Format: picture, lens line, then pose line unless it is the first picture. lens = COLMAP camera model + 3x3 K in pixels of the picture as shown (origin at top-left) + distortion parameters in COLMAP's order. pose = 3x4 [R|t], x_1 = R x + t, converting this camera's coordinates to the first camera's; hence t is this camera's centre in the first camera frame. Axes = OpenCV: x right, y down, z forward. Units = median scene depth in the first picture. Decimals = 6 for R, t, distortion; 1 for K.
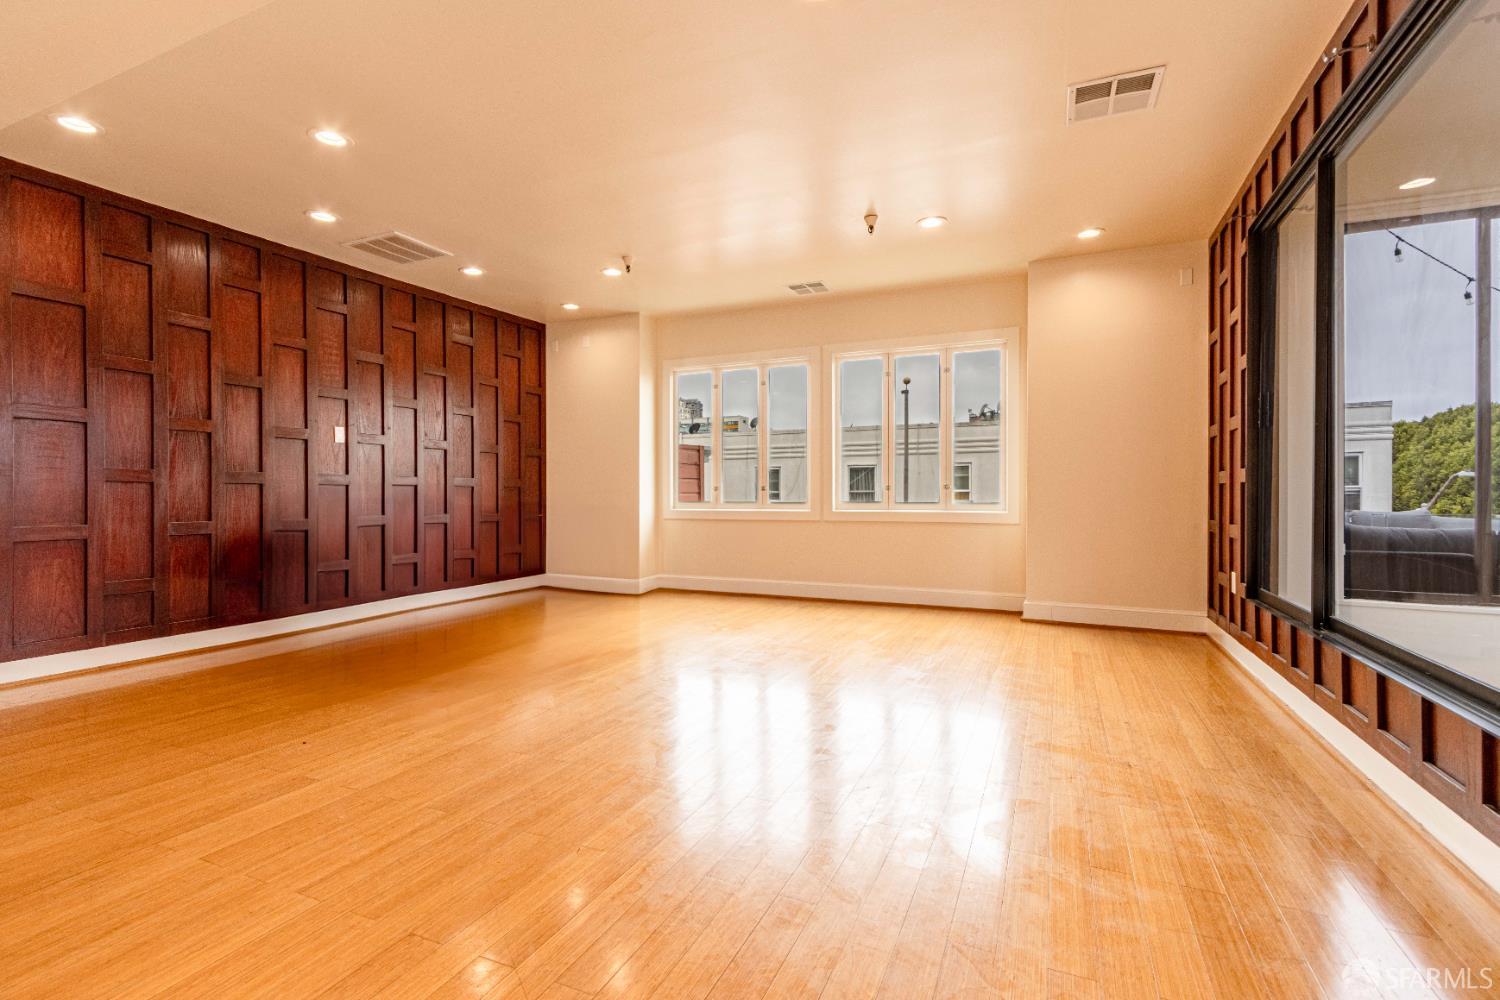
lens RADIAL K [[701.9, 0, 736.5], [0, 701.9, 500.5], [0, 0, 1]] dist [0.003617, 0.000246]
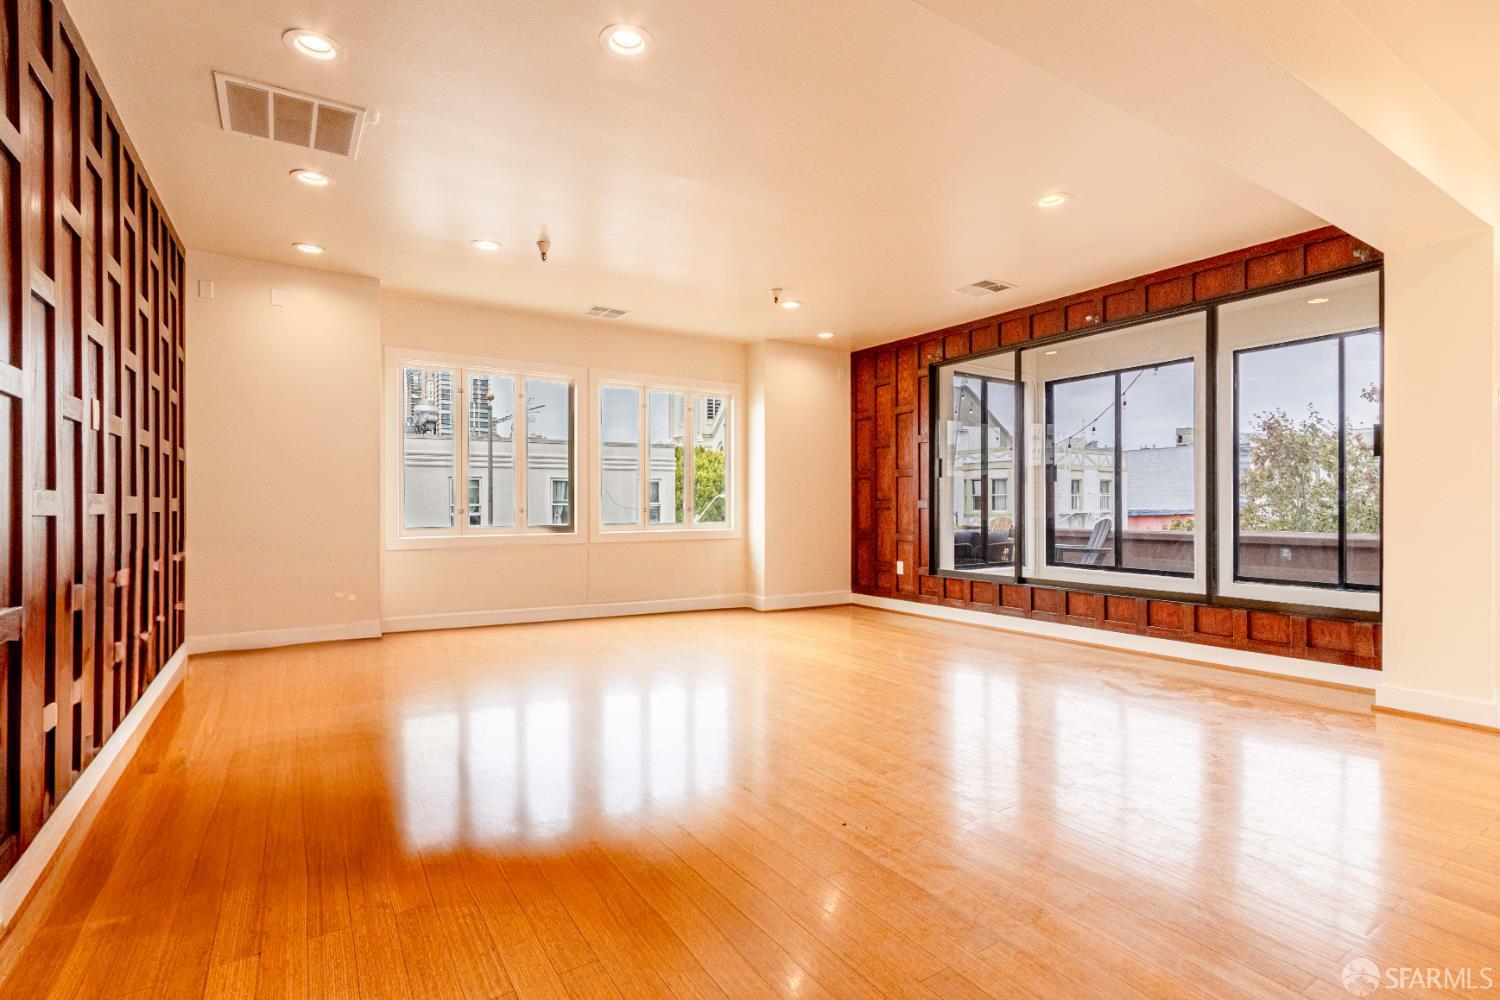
lens RADIAL K [[696.0, 0, 752.9], [0, 696.0, 499.7], [0, 0, 1]] dist [0.001462, -0.000105]
pose [[0.540849, 0.008318, 0.841079, -0.724211], [0.007788, 0.999859, -0.014896, -0.018548], [-0.841084, 0.014607, 0.540708, 0.330708]]
